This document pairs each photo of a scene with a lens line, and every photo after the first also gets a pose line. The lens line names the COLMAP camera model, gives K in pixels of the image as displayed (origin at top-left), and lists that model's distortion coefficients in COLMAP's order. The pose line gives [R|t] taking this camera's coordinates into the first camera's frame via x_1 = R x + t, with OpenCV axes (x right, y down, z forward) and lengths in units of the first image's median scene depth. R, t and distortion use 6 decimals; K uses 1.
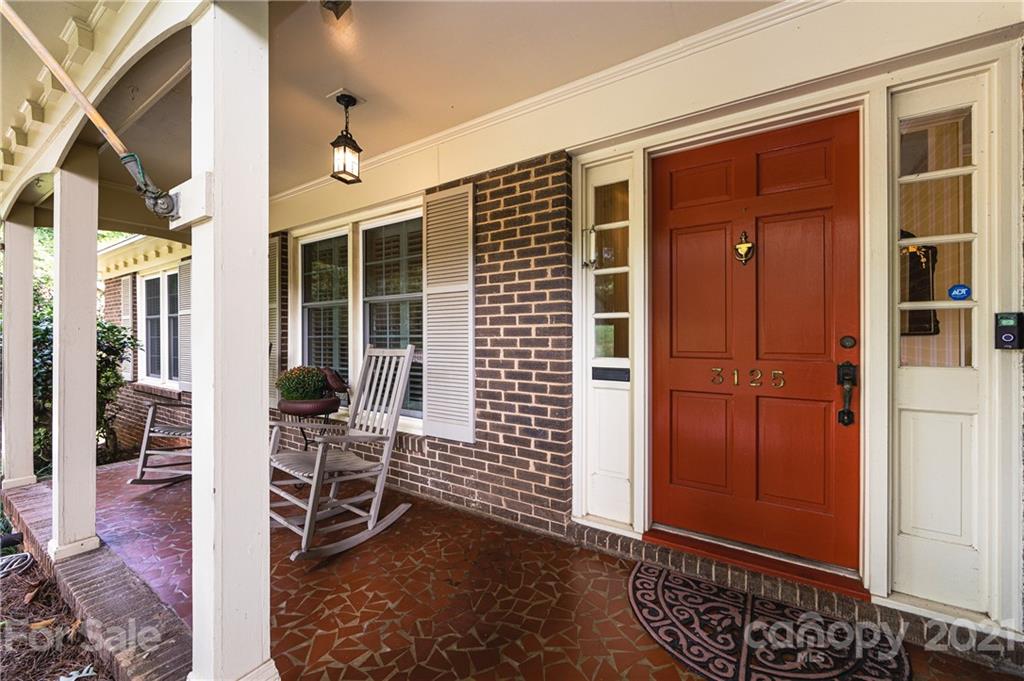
lens RADIAL K [[406.9, 0, 512.4], [0, 406.9, 339.9], [0, 0, 1]] dist [-0.004988, -0.000493]
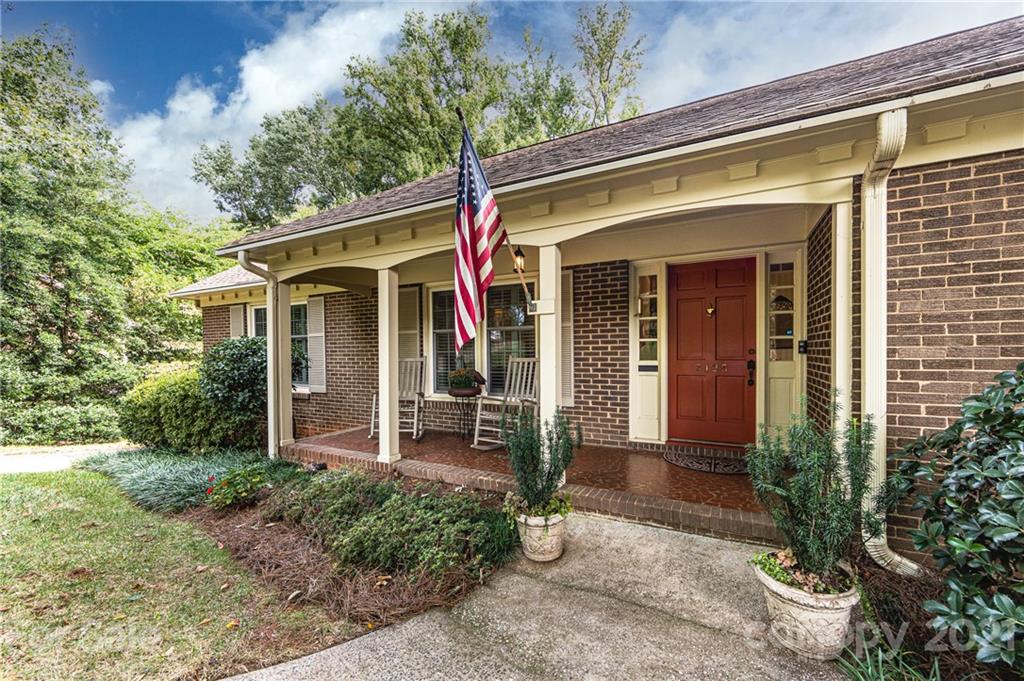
lens RADIAL K [[406.9, 0, 514.0], [0, 406.9, 361.3], [0, 0, 1]] dist [-0.004988, -0.000493]
pose [[0.996833, -0.006496, 0.079262, -0.575787], [0.005607, 0.999919, 0.011440, 0.019318], [-0.079330, -0.010959, 0.996788, -0.960457]]
